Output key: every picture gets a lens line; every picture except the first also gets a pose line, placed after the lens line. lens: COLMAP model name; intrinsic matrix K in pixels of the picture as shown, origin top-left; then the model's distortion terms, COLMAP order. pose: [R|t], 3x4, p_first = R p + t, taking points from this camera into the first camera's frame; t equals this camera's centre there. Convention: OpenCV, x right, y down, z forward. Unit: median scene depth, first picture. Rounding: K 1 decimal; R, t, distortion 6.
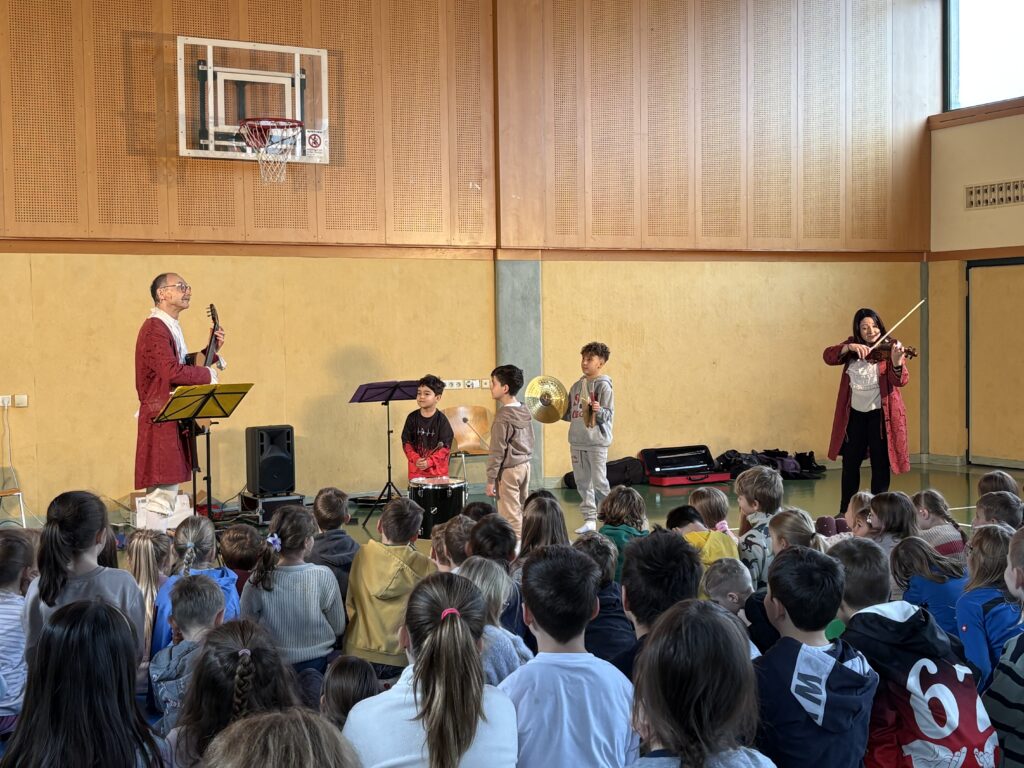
lens RADIAL K [[1215.3, 0, 470.5], [0, 1215.3, 386.6], [0, 0, 1]] dist [0.024904, -0.015459]
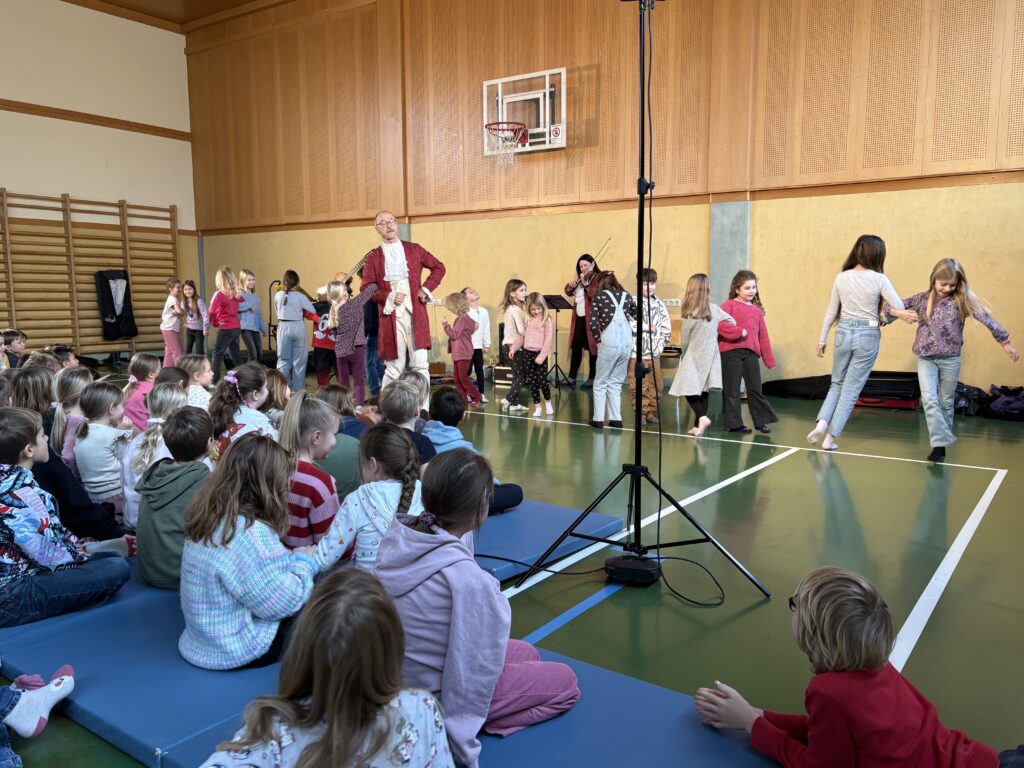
lens RADIAL K [[809.8, 0, 519.9], [0, 809.8, 392.2], [0, 0, 1]] dist [0.046099, -0.061126]
pose [[0.507541, 0.128278, -0.852025, 0.692897], [-0.028830, 0.990830, 0.132002, -0.017448], [0.861145, -0.042433, 0.506585, 0.420846]]
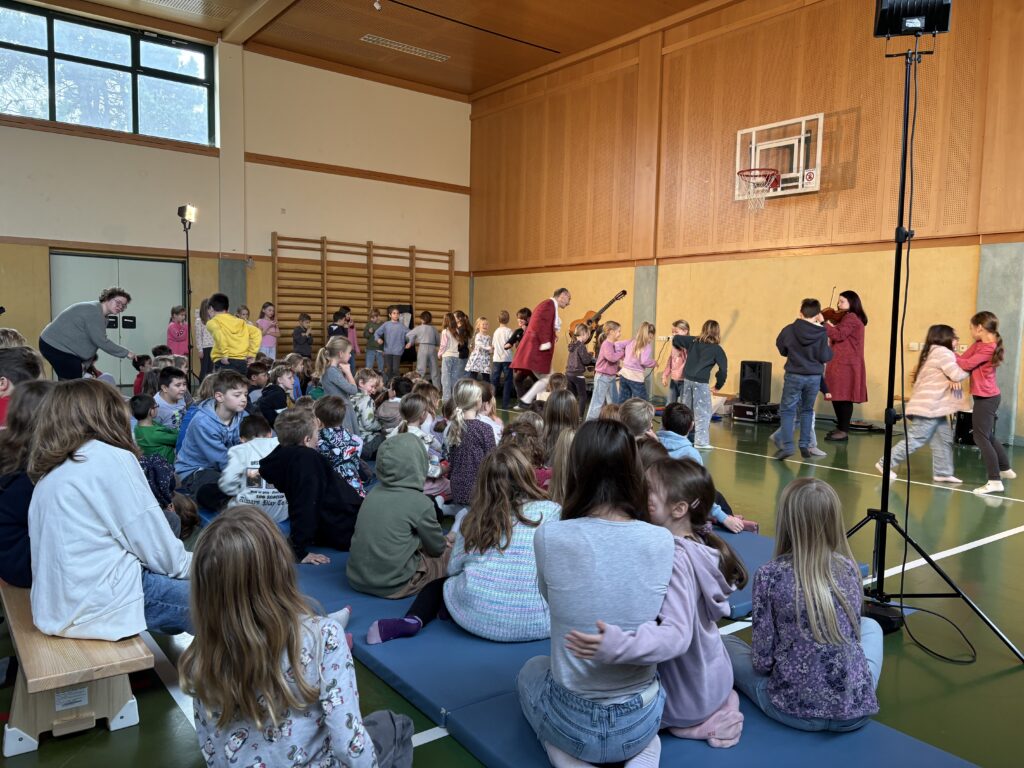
lens RADIAL K [[777.2, 0, 512.1], [0, 777.2, 391.2], [0, 0, 1]] dist [0.024140, -0.026194]
pose [[0.221044, 0.112313, -0.968775, 0.710025], [-0.047485, 0.993408, 0.104335, -0.021218], [0.974107, 0.022939, 0.224920, 0.407154]]
